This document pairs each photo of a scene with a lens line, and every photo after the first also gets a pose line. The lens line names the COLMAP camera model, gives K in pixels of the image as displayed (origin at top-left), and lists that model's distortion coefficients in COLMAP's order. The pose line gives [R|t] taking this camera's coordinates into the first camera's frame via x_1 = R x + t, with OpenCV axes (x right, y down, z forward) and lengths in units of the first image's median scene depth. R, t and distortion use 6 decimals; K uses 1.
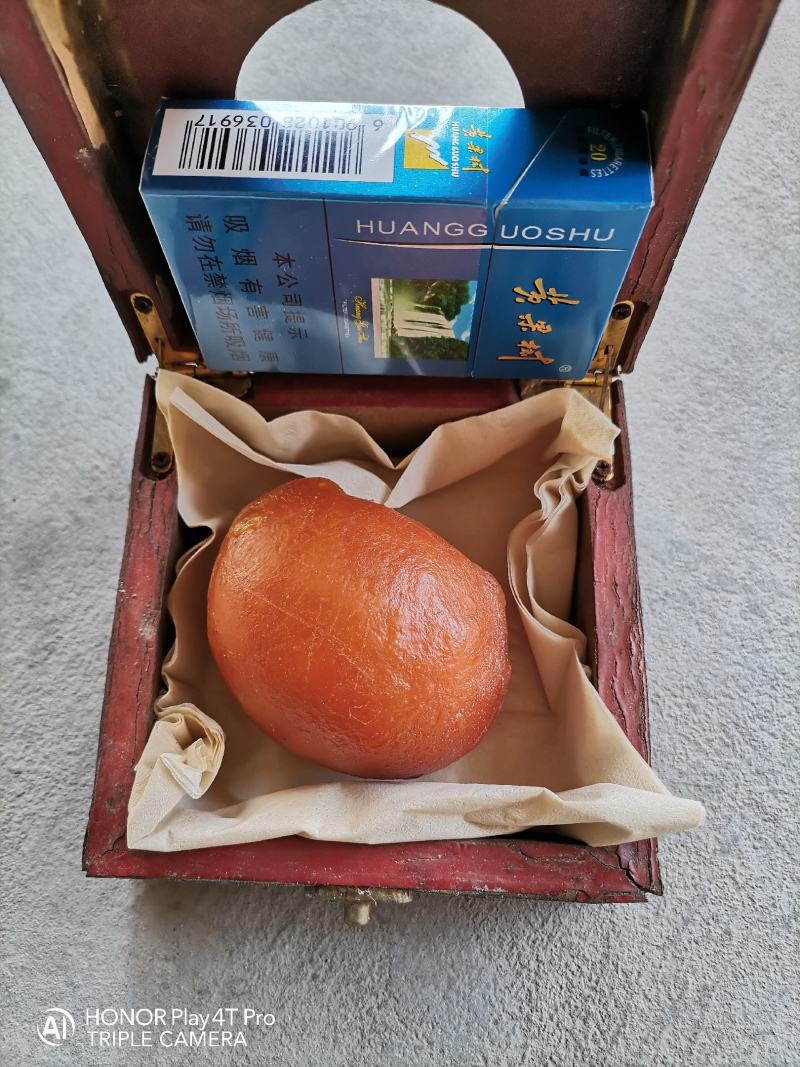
lens RADIAL K [[777.4, 0, 400.0], [0, 777.4, 533.5], [0, 0, 1]] dist [-0.003790, -0.002203]
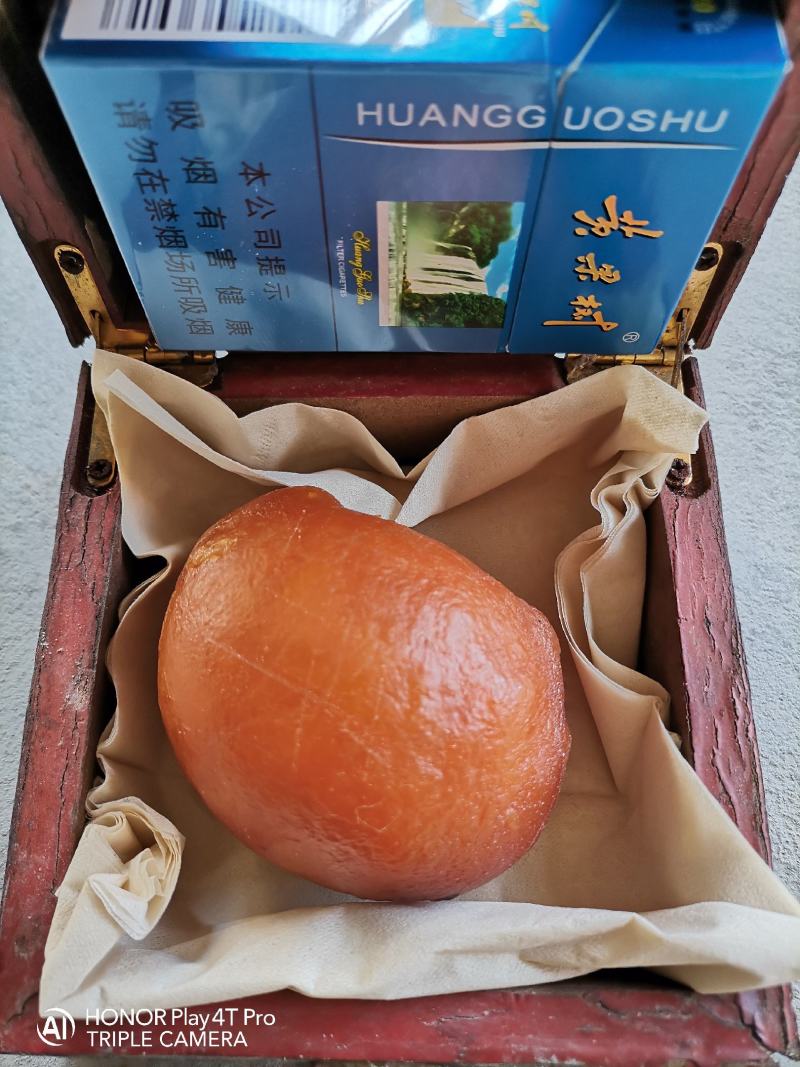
lens RADIAL K [[777.4, 0, 400.0], [0, 777.4, 533.5], [0, 0, 1]] dist [-0.003790, -0.002203]
pose [[0.999688, -0.018495, 0.016775, -0.029800], [0.019335, 0.998491, -0.051401, 0.014090], [-0.015799, 0.051710, 0.998537, 0.262713]]
